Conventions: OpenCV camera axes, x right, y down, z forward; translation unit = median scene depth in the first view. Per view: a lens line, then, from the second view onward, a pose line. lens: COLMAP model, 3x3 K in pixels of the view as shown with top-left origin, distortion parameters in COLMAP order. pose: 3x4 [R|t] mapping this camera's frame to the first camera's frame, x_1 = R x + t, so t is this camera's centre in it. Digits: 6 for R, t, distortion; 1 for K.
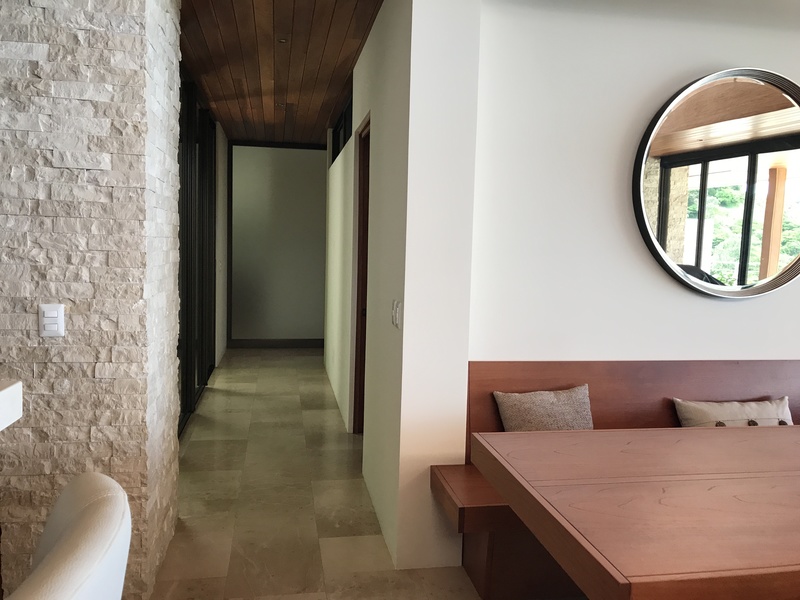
lens RADIAL K [[660.5, 0, 395.8], [0, 660.5, 295.0], [0, 0, 1]] dist [0.016927, -0.013129]
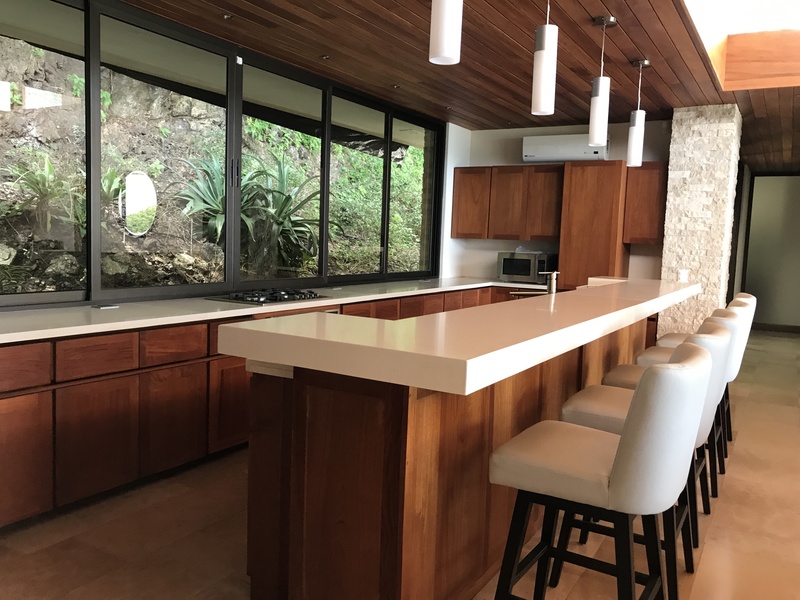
lens RADIAL K [[660.5, 0, 395.8], [0, 660.5, 295.0], [0, 0, 1]] dist [0.016927, -0.013129]
pose [[0.755708, 0.058804, -0.652264, 0.322883], [-0.068552, 0.997592, 0.010513, 0.159017], [0.651311, 0.036769, 0.757919, -1.664859]]
